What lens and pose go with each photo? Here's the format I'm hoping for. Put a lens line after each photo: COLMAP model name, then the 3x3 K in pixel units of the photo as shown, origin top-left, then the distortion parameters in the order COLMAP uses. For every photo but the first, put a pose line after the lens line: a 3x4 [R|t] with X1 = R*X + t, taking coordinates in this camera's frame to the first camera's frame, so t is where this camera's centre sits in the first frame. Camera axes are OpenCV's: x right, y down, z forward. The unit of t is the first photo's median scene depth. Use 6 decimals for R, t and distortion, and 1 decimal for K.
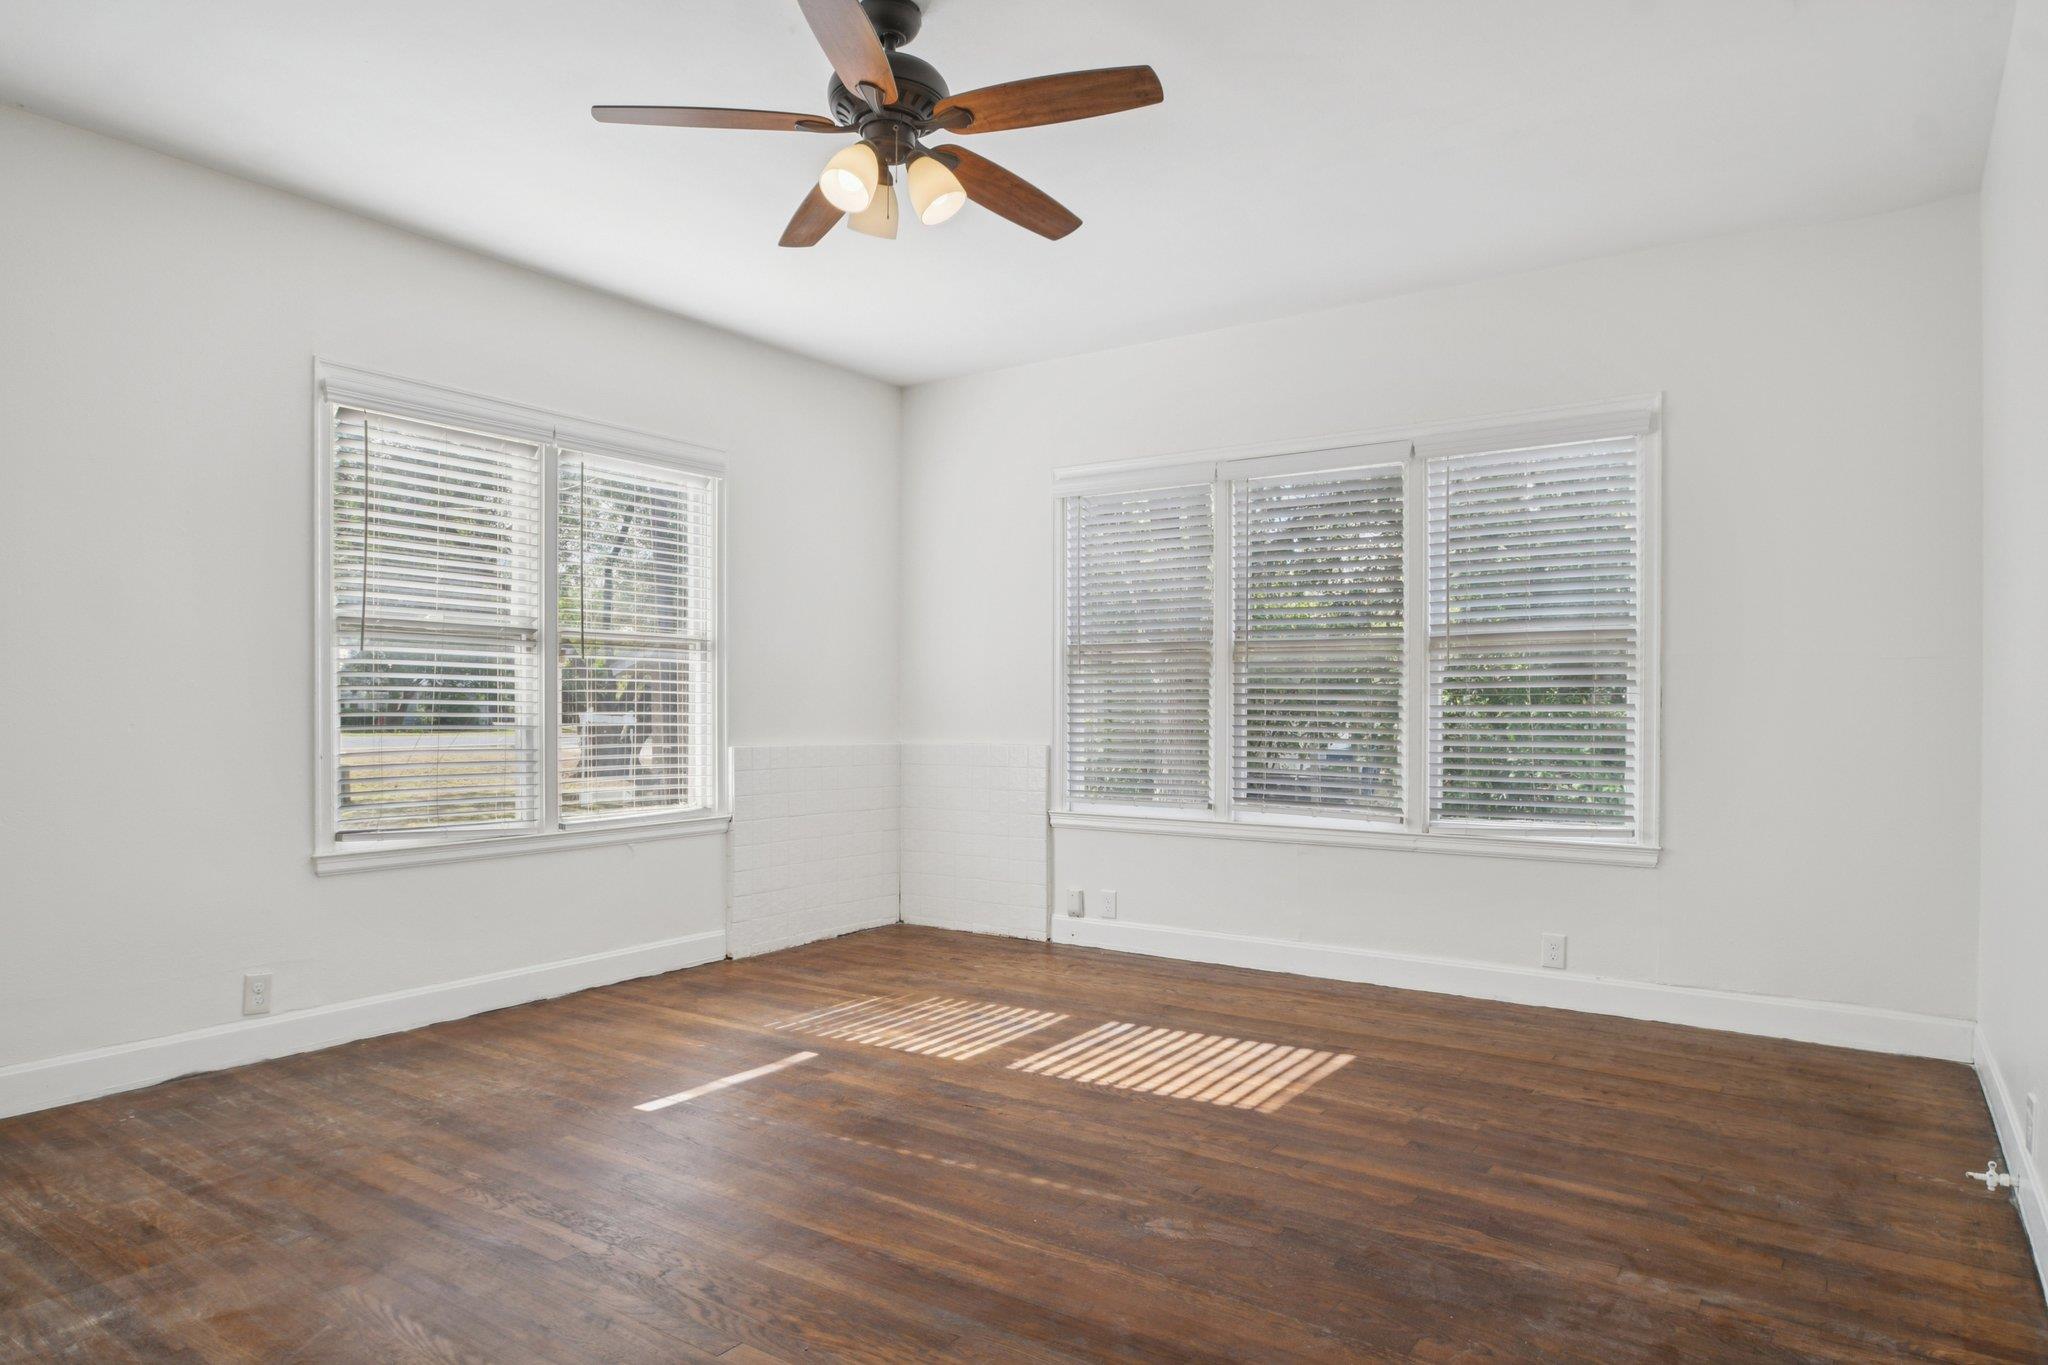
lens RADIAL K [[1212.3, 0, 1024.4], [0, 1212.3, 734.7], [0, 0, 1]] dist [-0.028430, 0.001469]
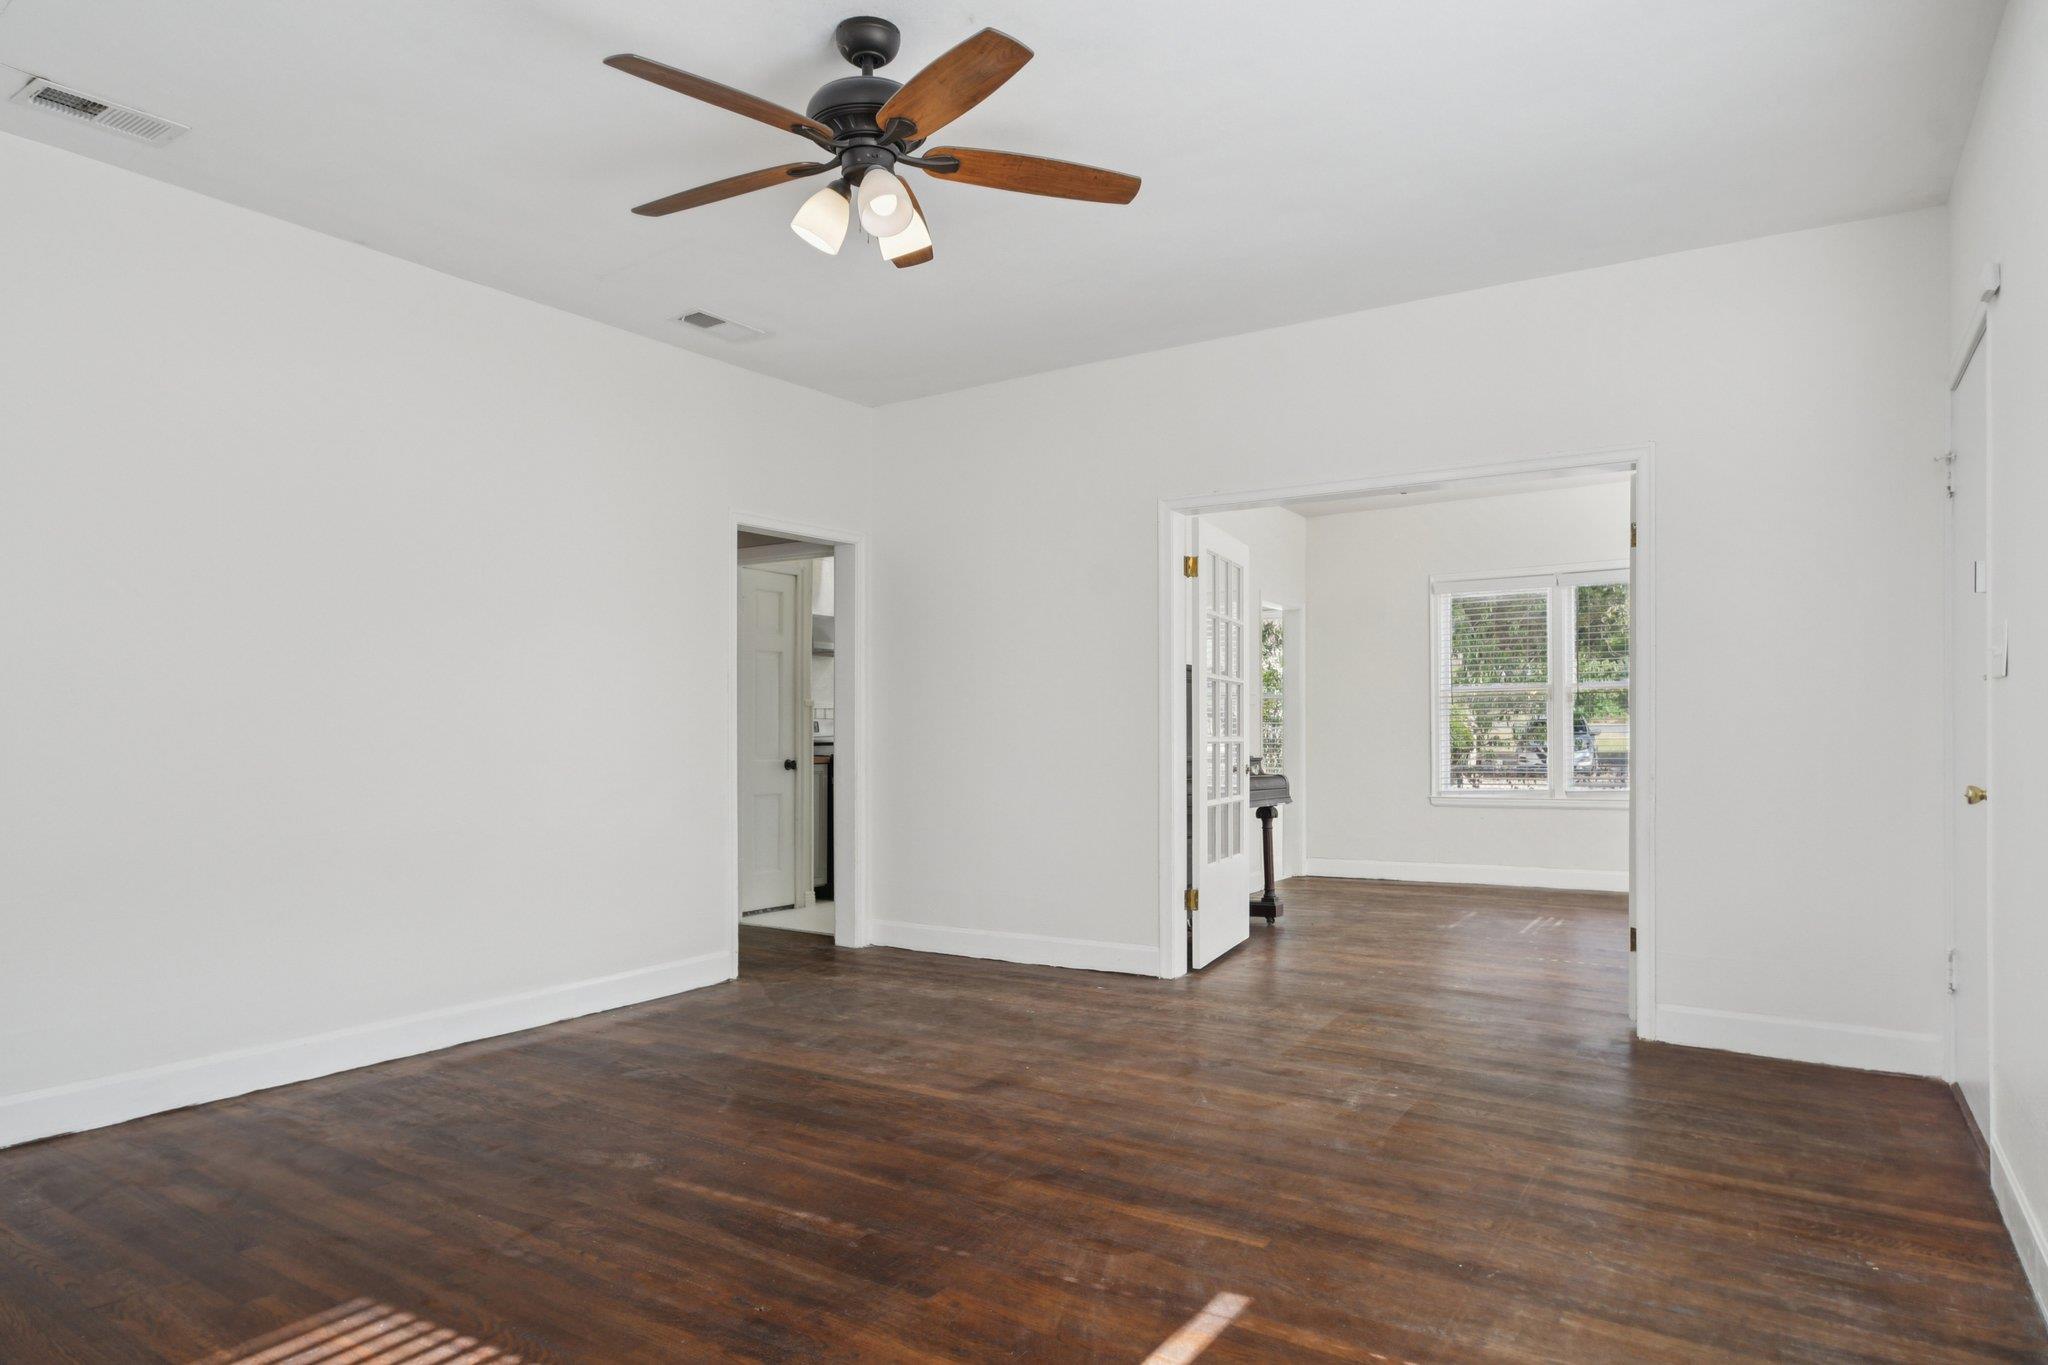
lens RADIAL K [[1217.6, 0, 1022.5], [0, 1217.6, 724.7], [0, 0, 1]] dist [-0.005120, 0.000812]
pose [[-0.999606, -0.000156, -0.028066, -0.147945], [-0.000466, 0.999939, 0.011053, -0.025743], [0.028062, 0.011062, -0.999545, 1.413769]]
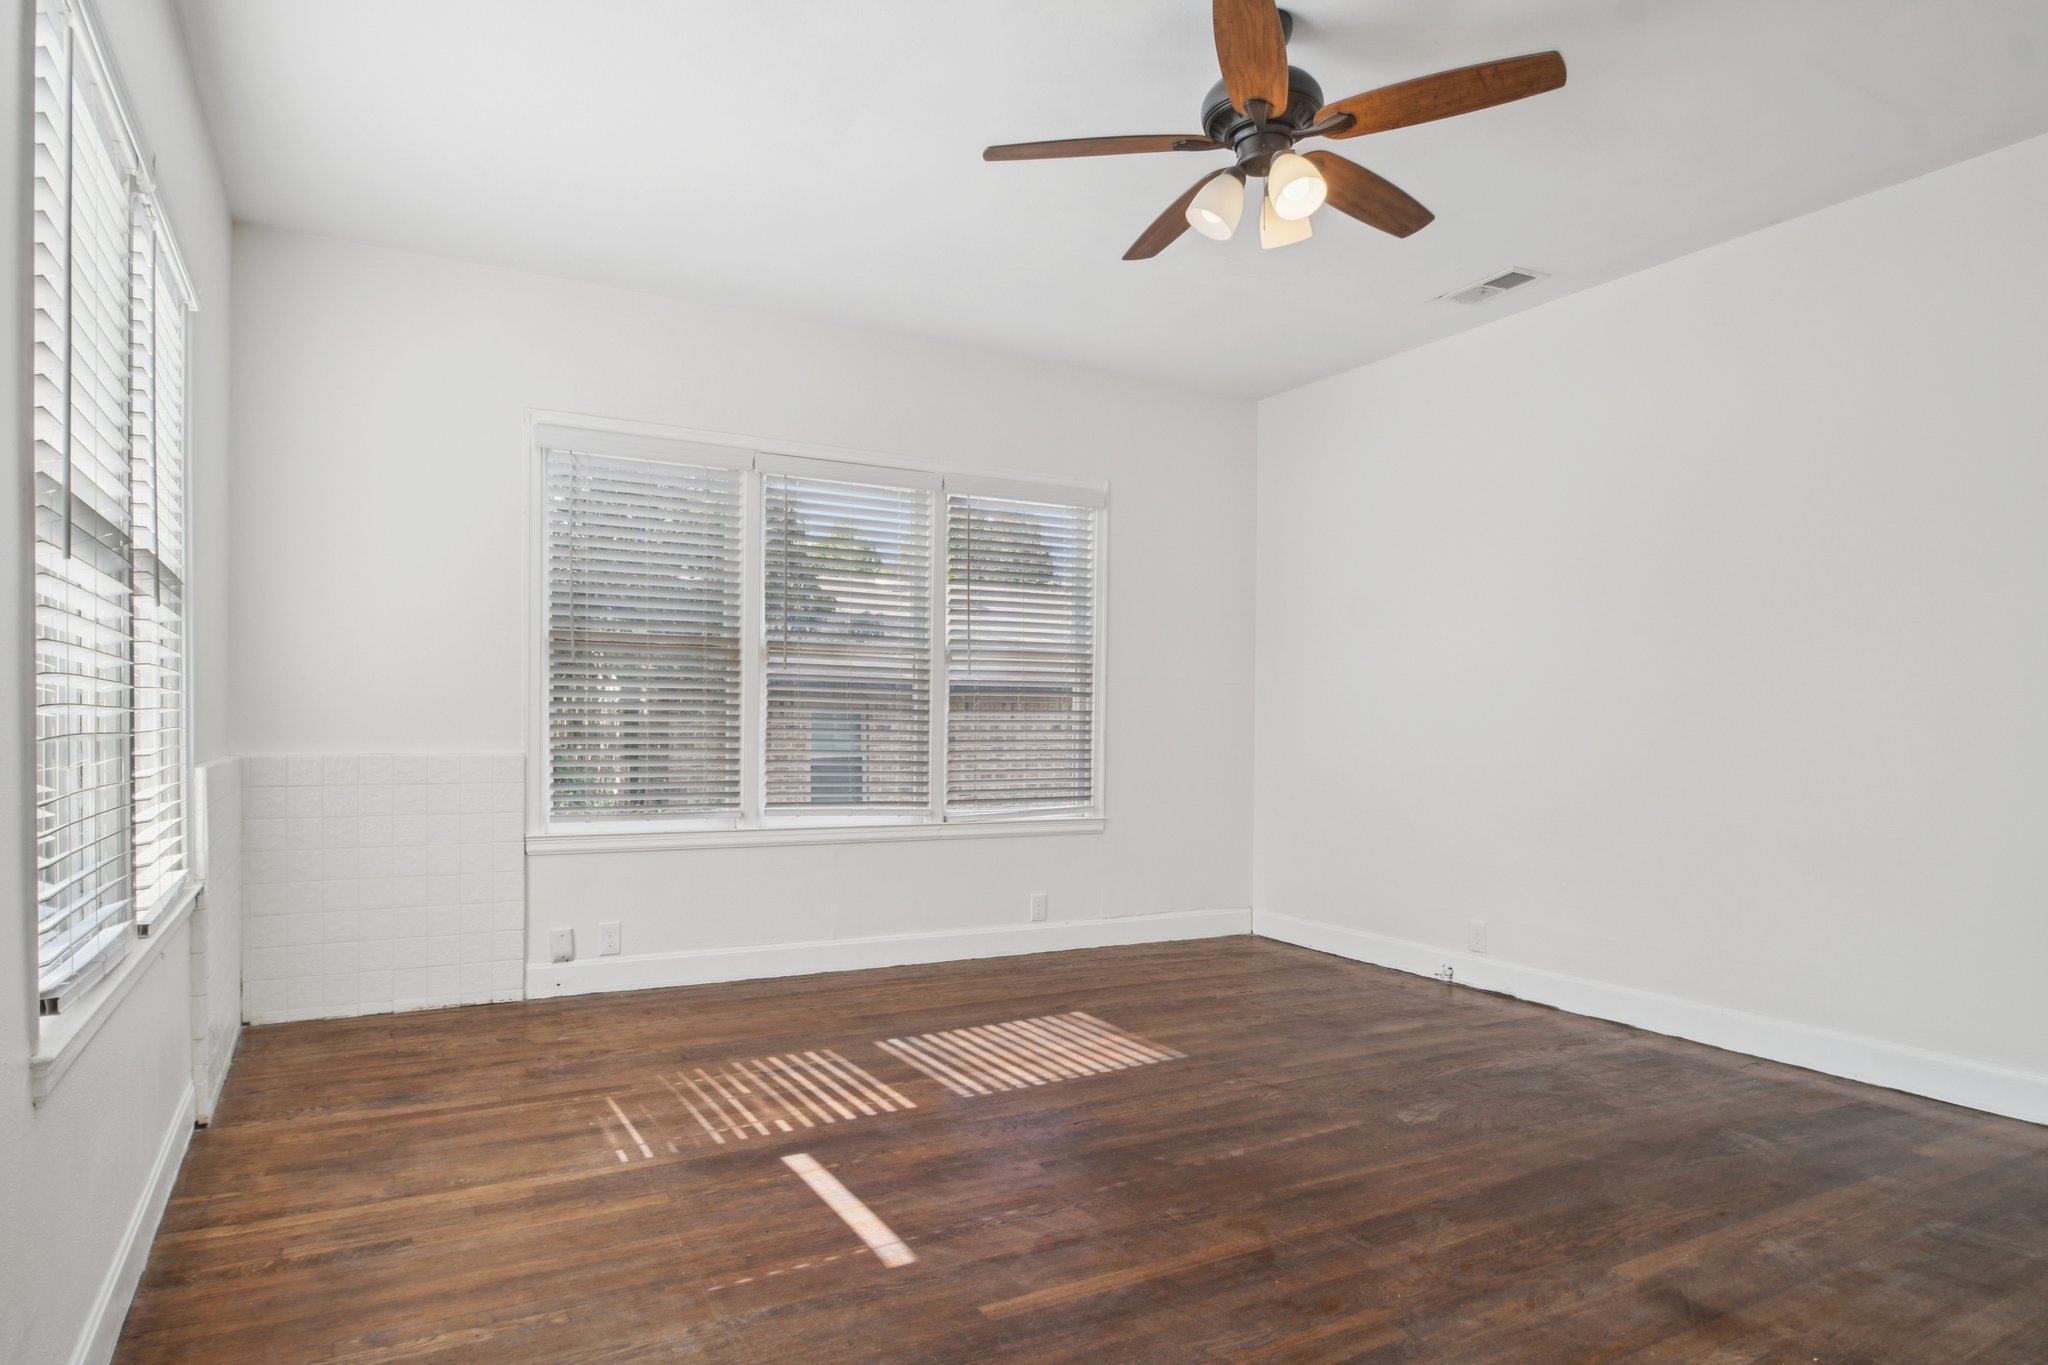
lens RADIAL K [[1212.3, 0, 1024.4], [0, 1212.3, 734.7], [0, 0, 1]] dist [-0.028430, 0.001469]
pose [[0.441019, -0.007398, 0.897467, -0.777423], [0.007185, 0.999963, 0.004712, -0.006581], [-0.897469, 0.004371, 0.441056, 0.511905]]
